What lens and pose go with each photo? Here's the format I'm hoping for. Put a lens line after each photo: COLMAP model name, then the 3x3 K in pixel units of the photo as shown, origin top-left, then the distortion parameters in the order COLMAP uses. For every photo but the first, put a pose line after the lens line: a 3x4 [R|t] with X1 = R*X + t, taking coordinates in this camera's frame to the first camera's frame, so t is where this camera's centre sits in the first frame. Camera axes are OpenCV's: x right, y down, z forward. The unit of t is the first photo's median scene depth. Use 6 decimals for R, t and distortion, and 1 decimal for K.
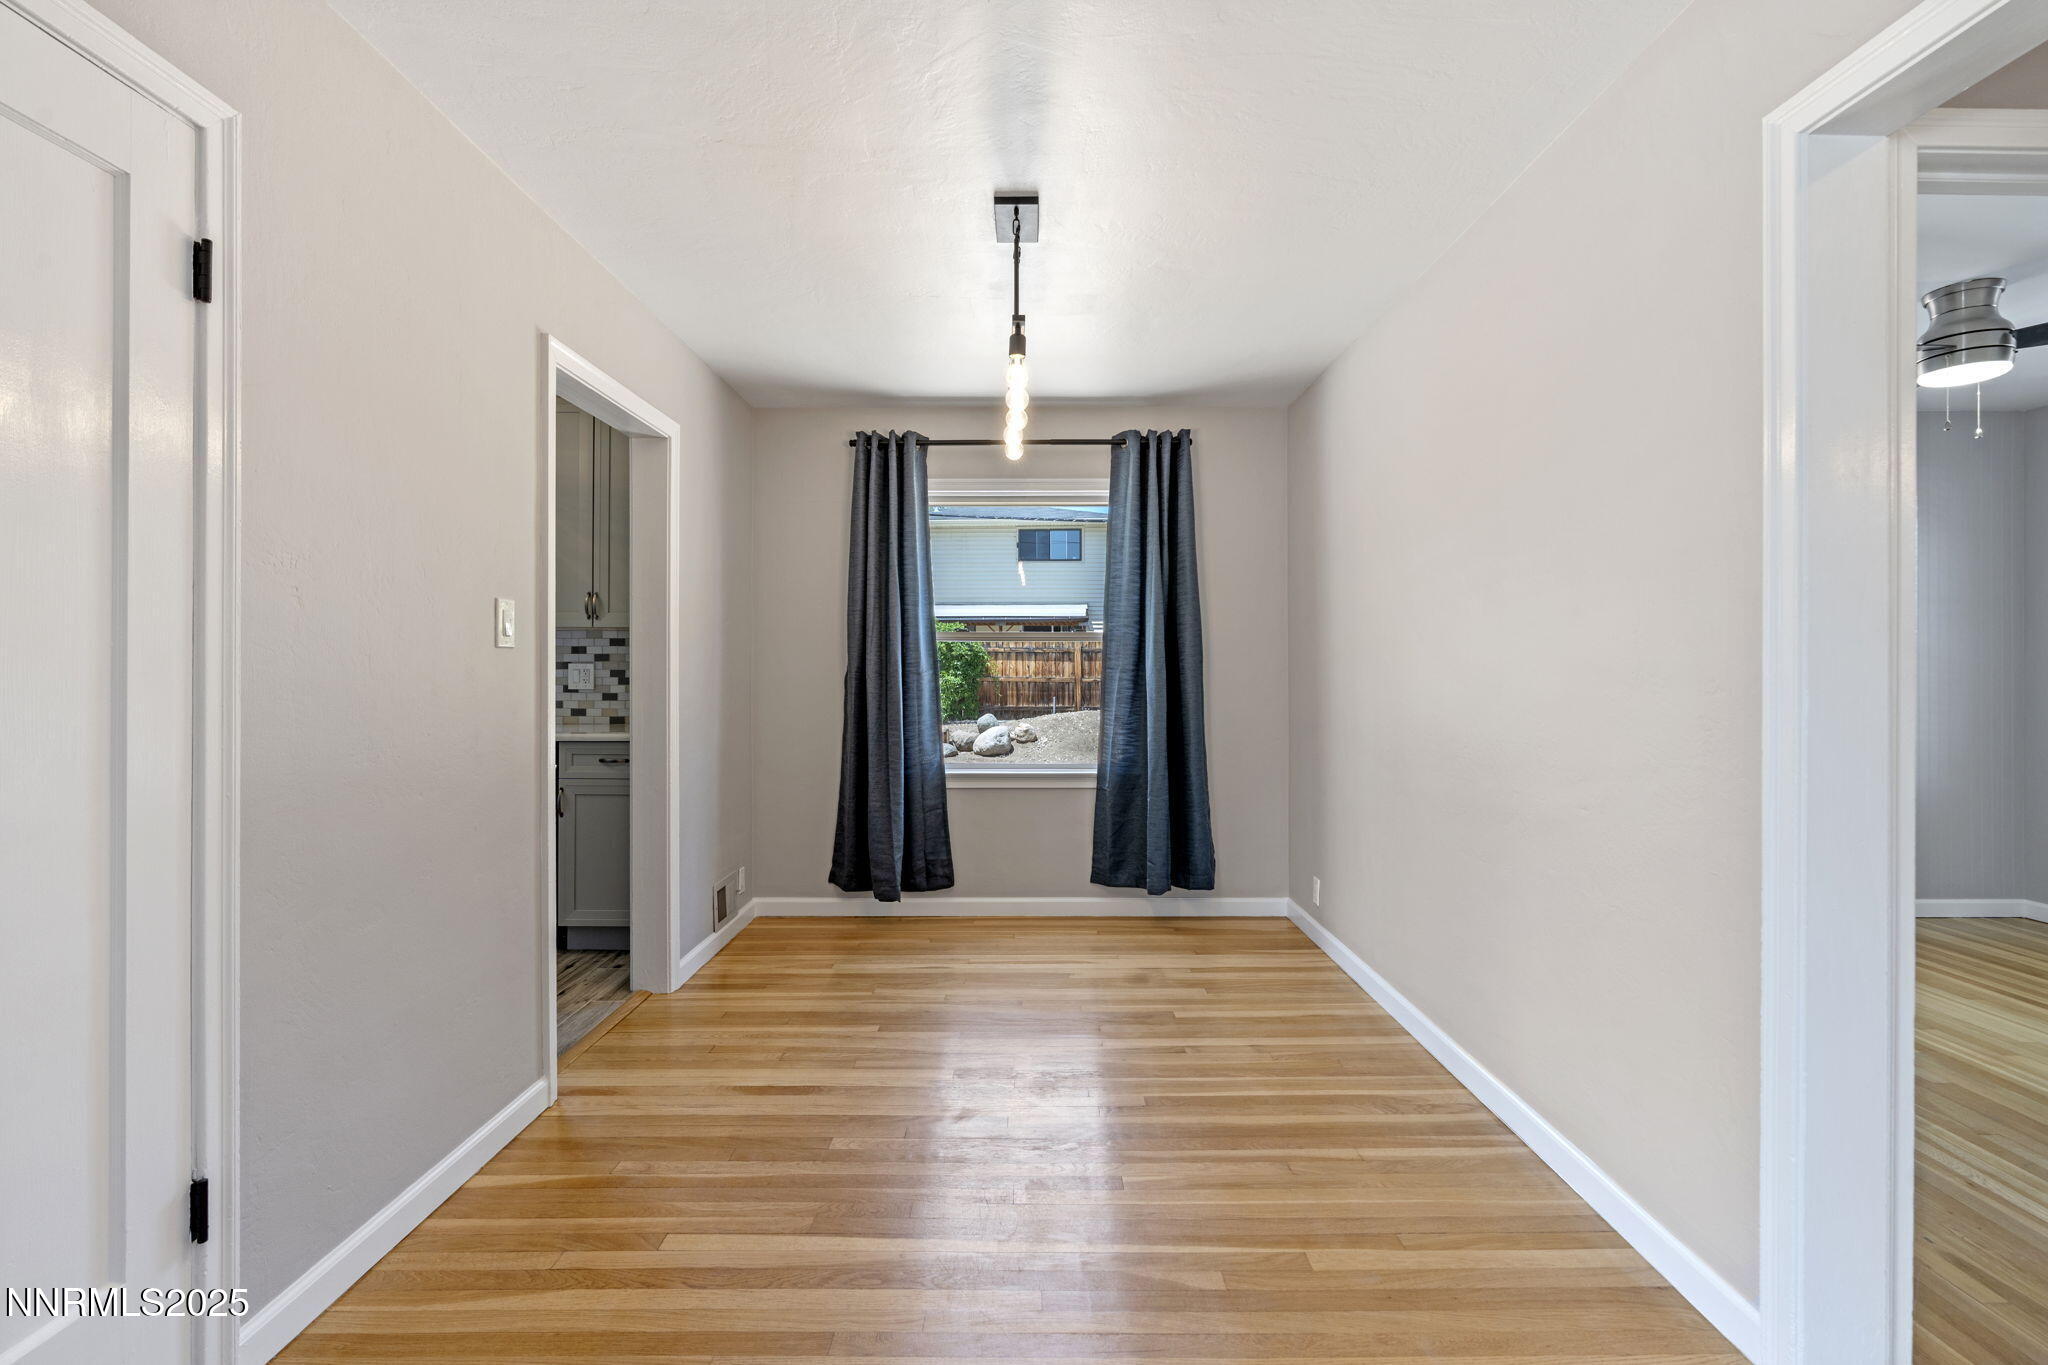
lens RADIAL K [[920.5, 0, 1030.1], [0, 920.5, 670.3], [0, 0, 1]] dist [-0.015799, 0.008139]
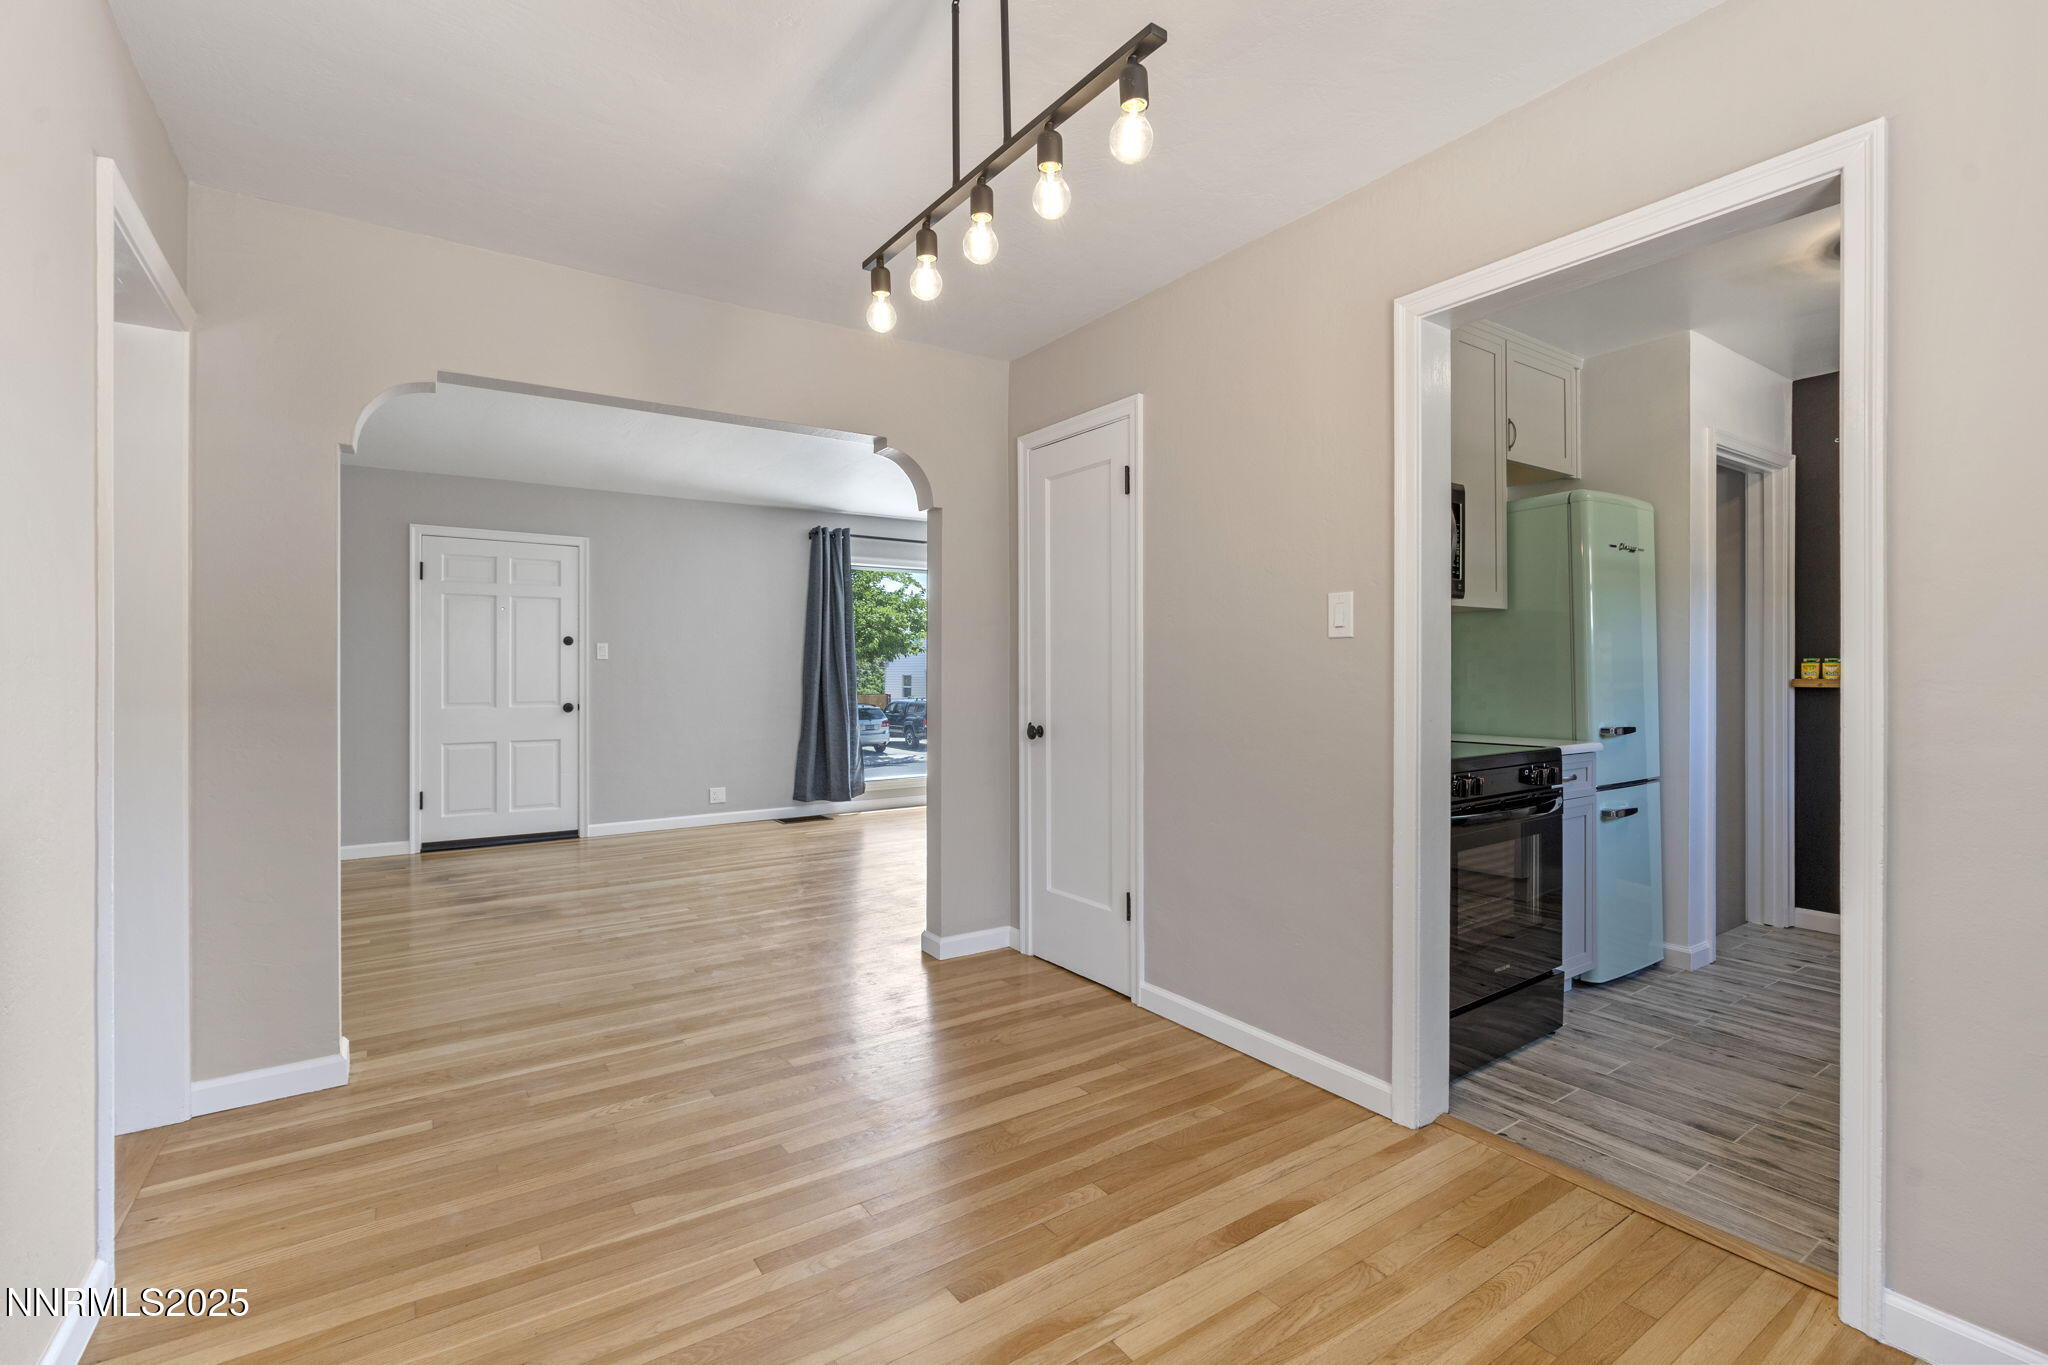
lens RADIAL K [[920.5, 0, 1030.1], [0, 920.5, 670.3], [0, 0, 1]] dist [-0.015799, 0.008139]
pose [[-0.824845, 0.002480, -0.565354, 0.195180], [0.001214, 0.999996, 0.002615, 0.006254], [0.565358, 0.001471, -0.824844, 0.971061]]
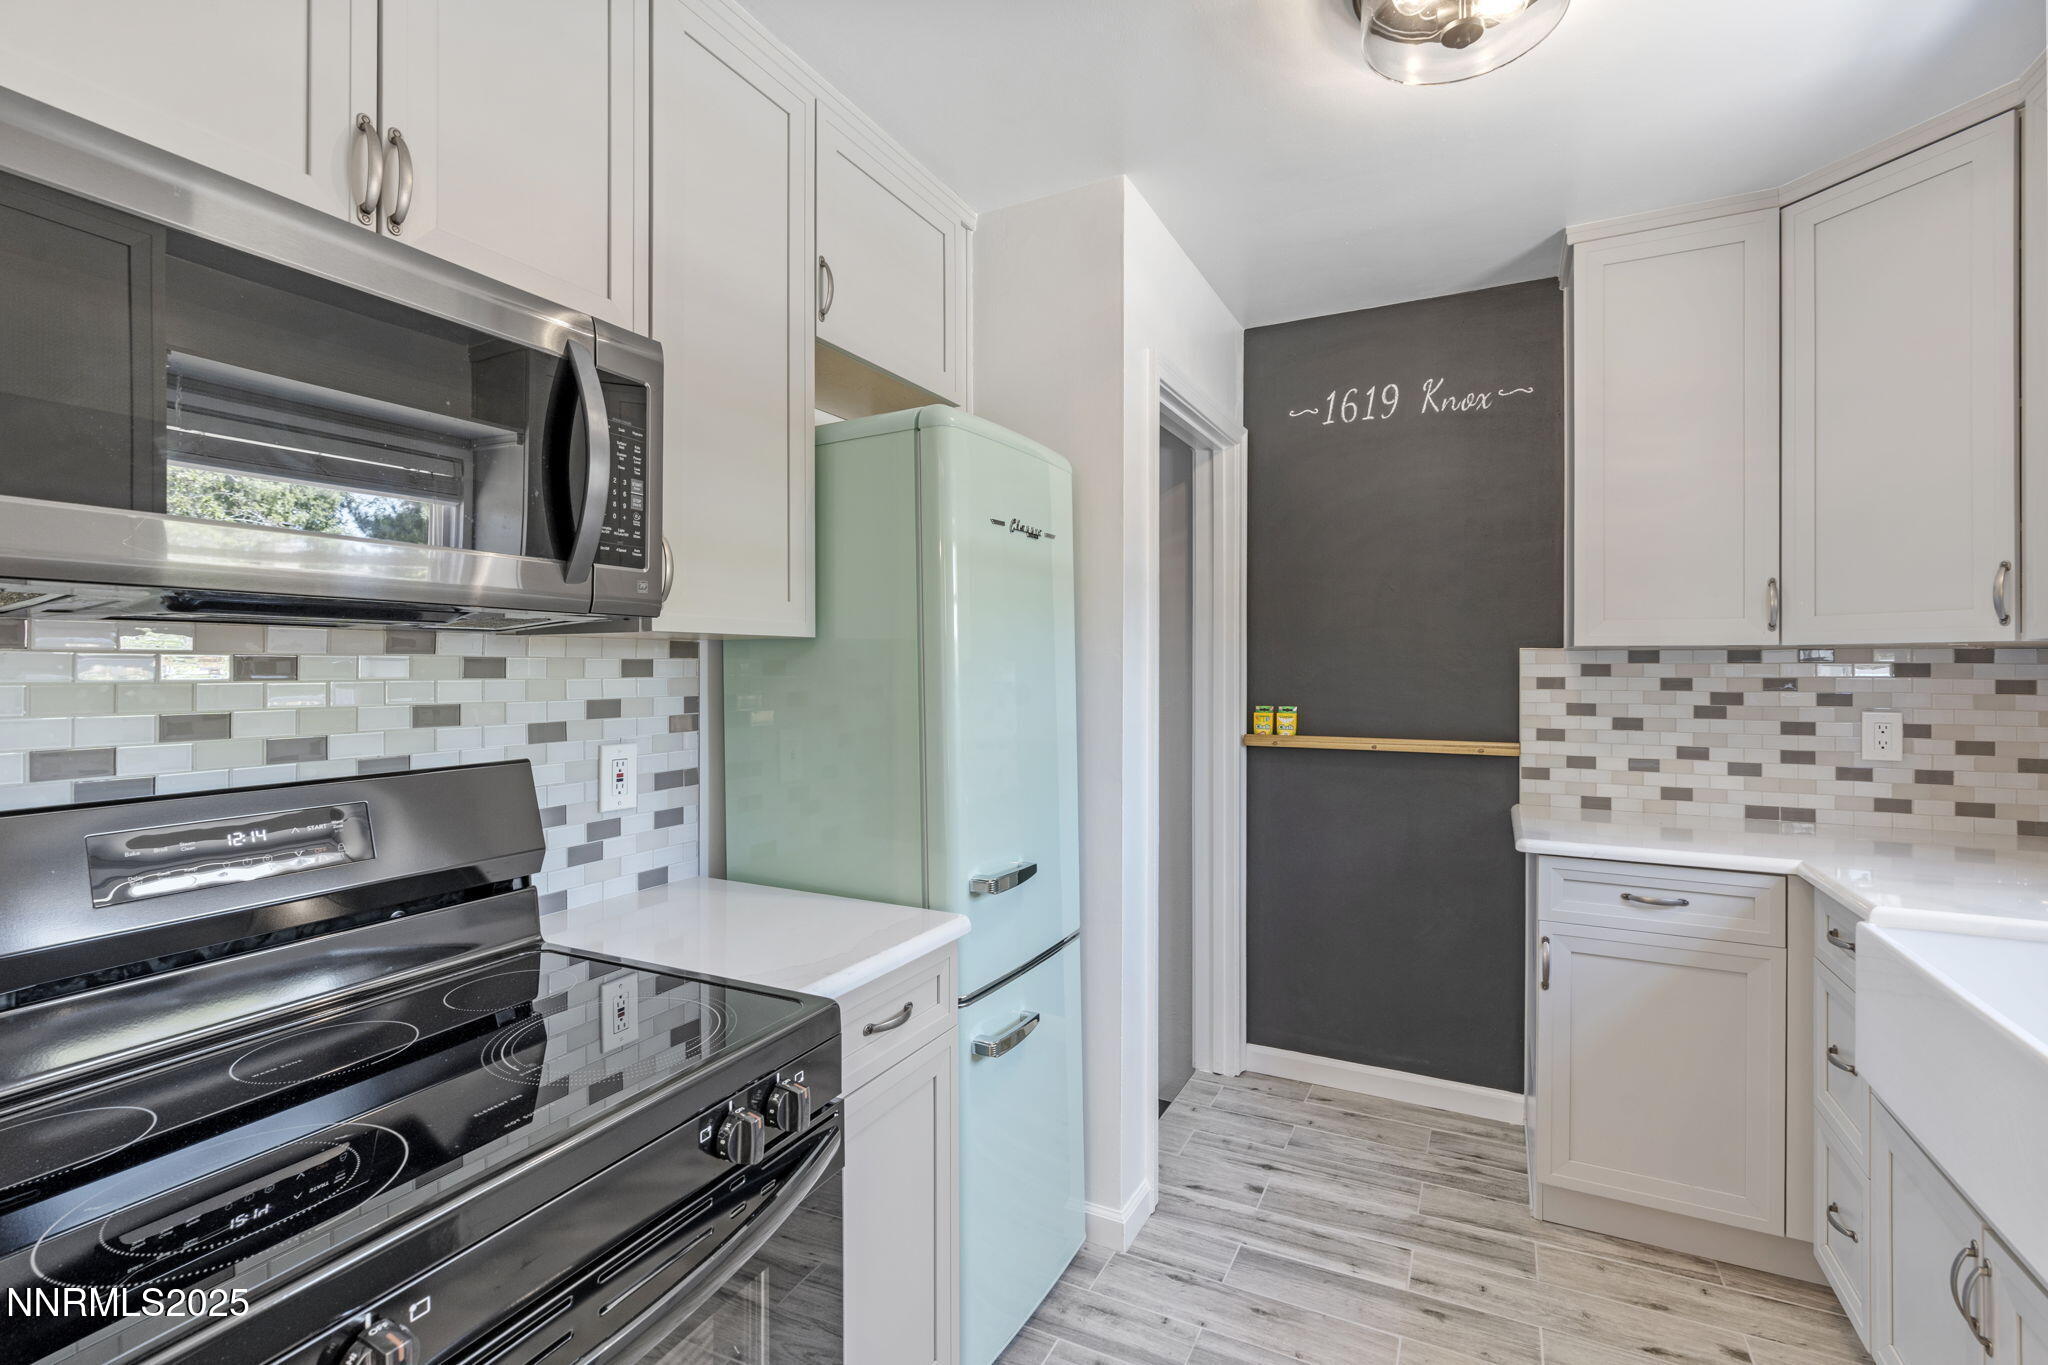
lens RADIAL K [[922.7, 0, 1030.0], [0, 922.7, 659.2], [0, 0, 1]] dist [-0.012226, 0.005396]
pose [[-0.450914, -0.005245, -0.892552, -0.327948], [-0.001675, 0.999986, -0.005030, -0.036632], [0.892566, -0.000773, -0.450917, 0.795708]]
